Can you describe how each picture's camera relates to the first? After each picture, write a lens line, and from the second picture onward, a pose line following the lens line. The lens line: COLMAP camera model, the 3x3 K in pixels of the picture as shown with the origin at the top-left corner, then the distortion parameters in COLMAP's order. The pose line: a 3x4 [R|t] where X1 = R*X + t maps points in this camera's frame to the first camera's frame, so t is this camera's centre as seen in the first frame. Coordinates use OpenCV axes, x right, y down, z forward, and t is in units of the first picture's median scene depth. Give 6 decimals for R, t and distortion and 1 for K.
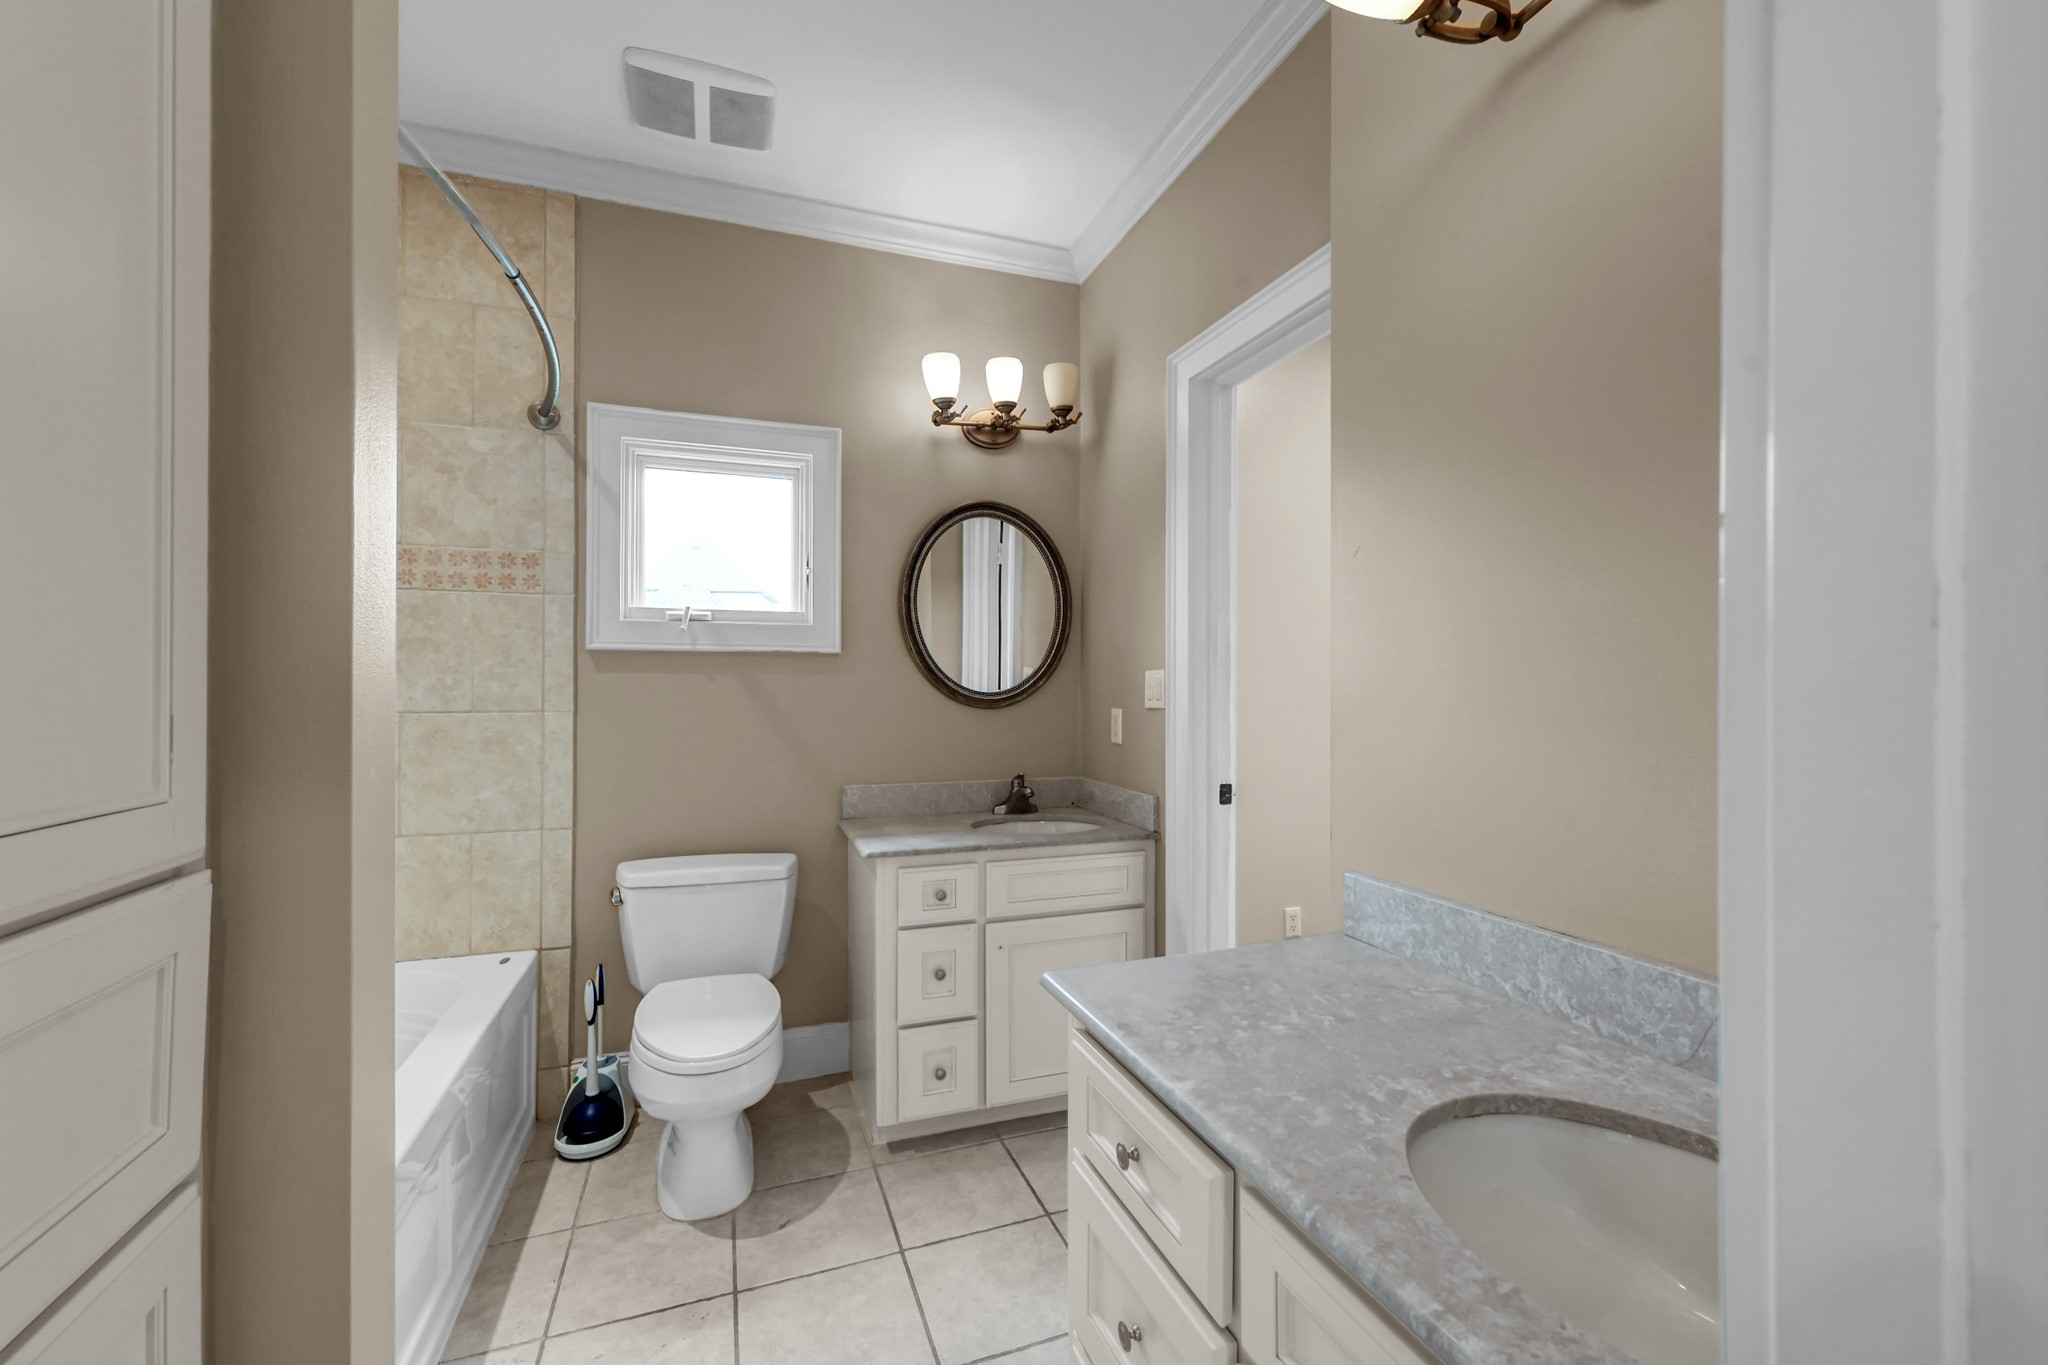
lens RADIAL K [[830.2, 0, 1025.5], [0, 830.2, 684.5], [0, 0, 1]] dist [0.000388, 0.000021]
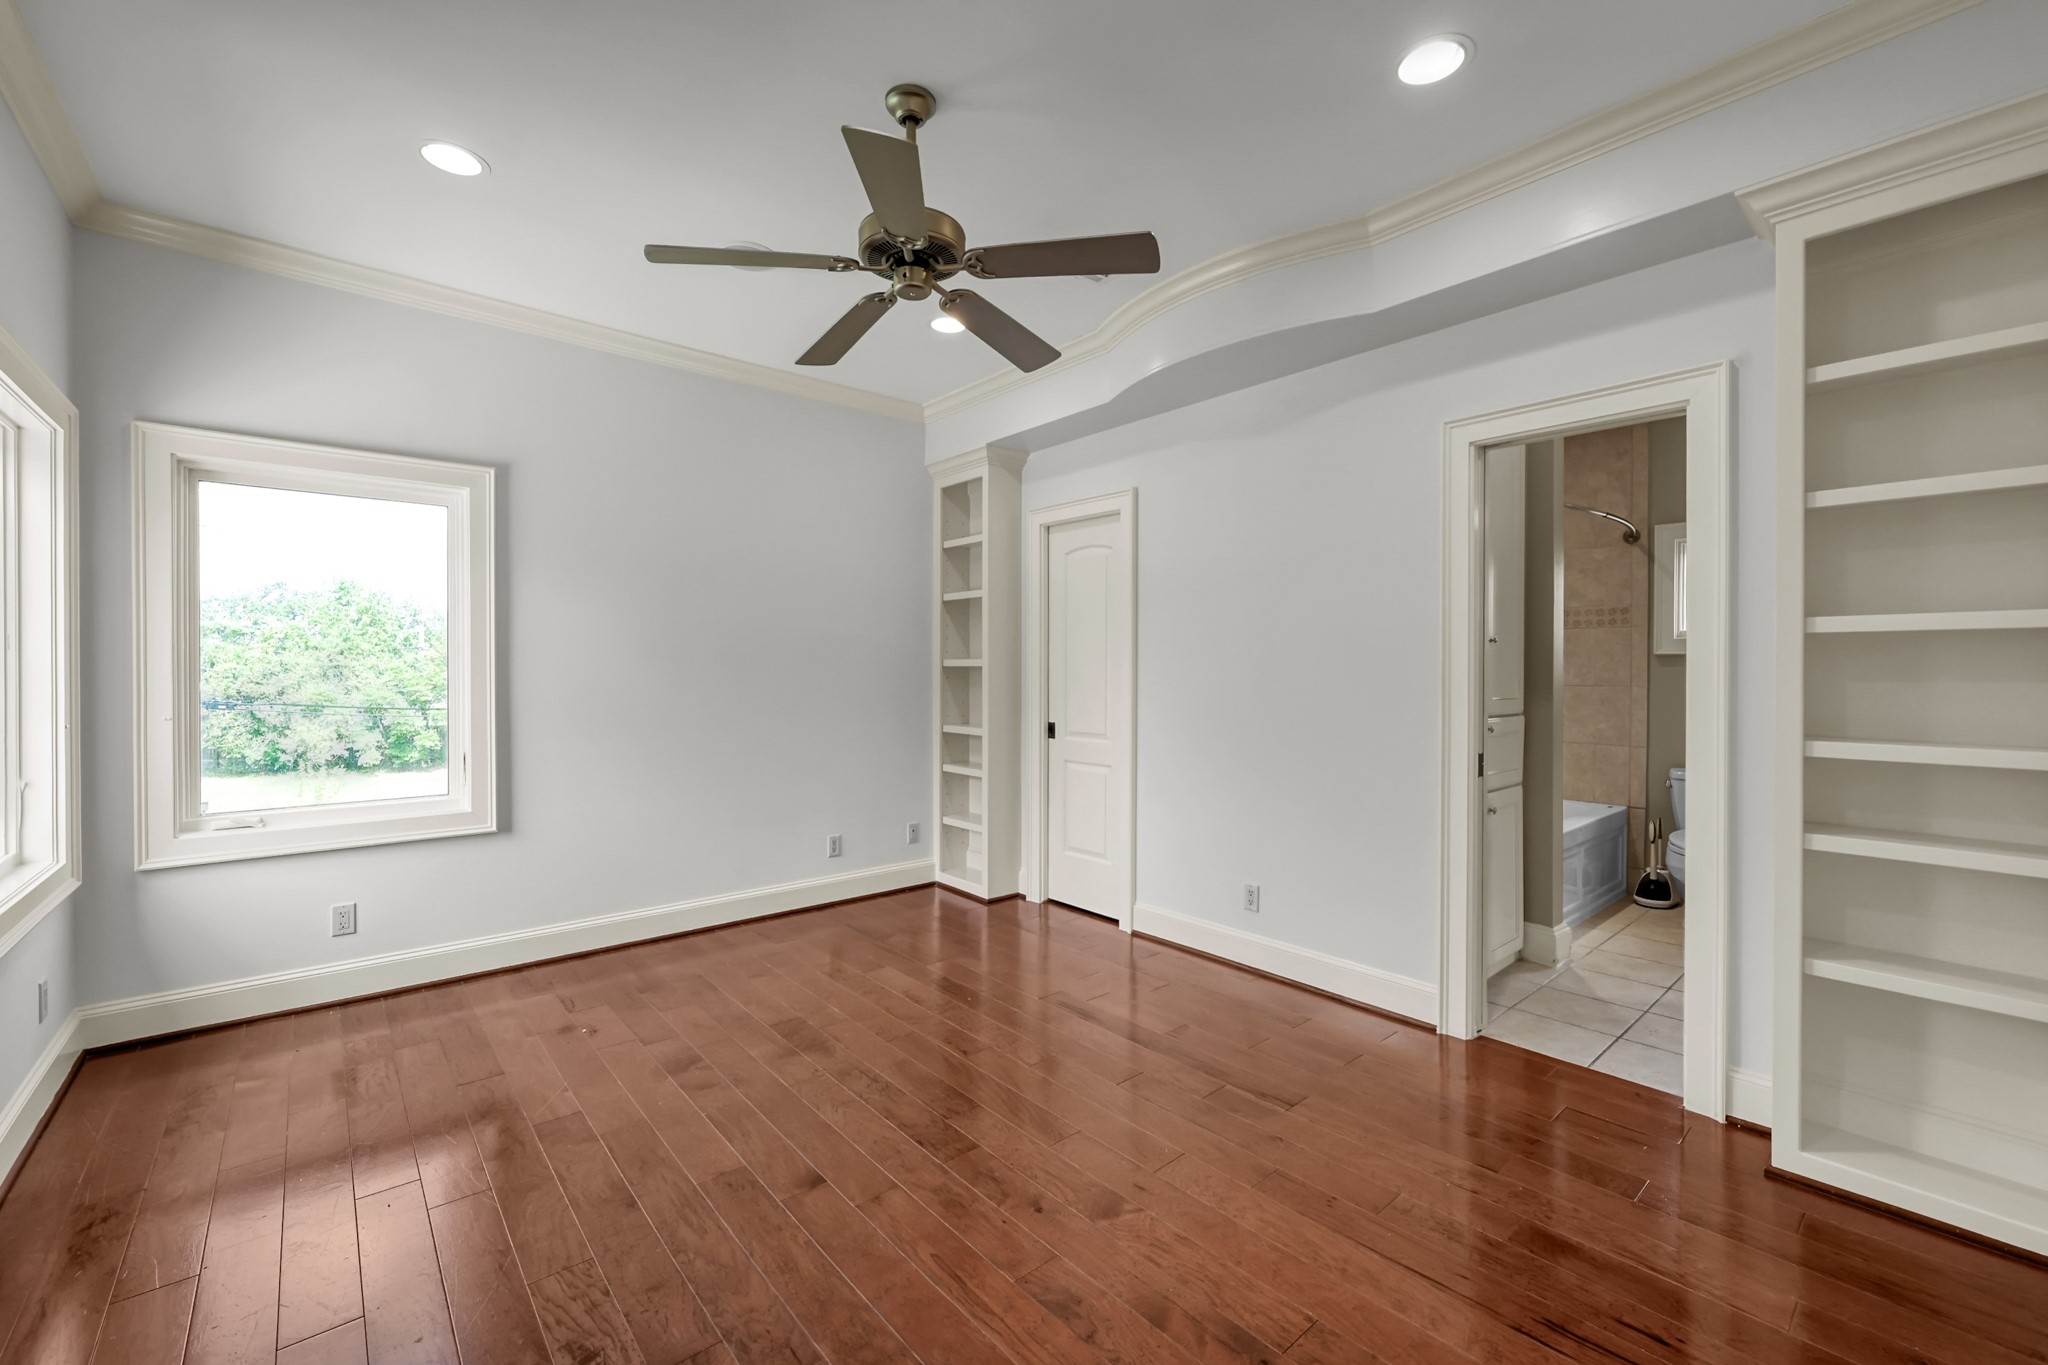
lens RADIAL K [[845.6, 0, 1030.9], [0, 845.6, 677.4], [0, 0, 1]] dist [-0.002827, 0.000350]
pose [[0.360485, 0.004155, -0.932756, 0.784971], [0.000962, 0.999988, 0.004826, -0.000077], [0.932765, -0.002637, 0.360477, -1.064136]]
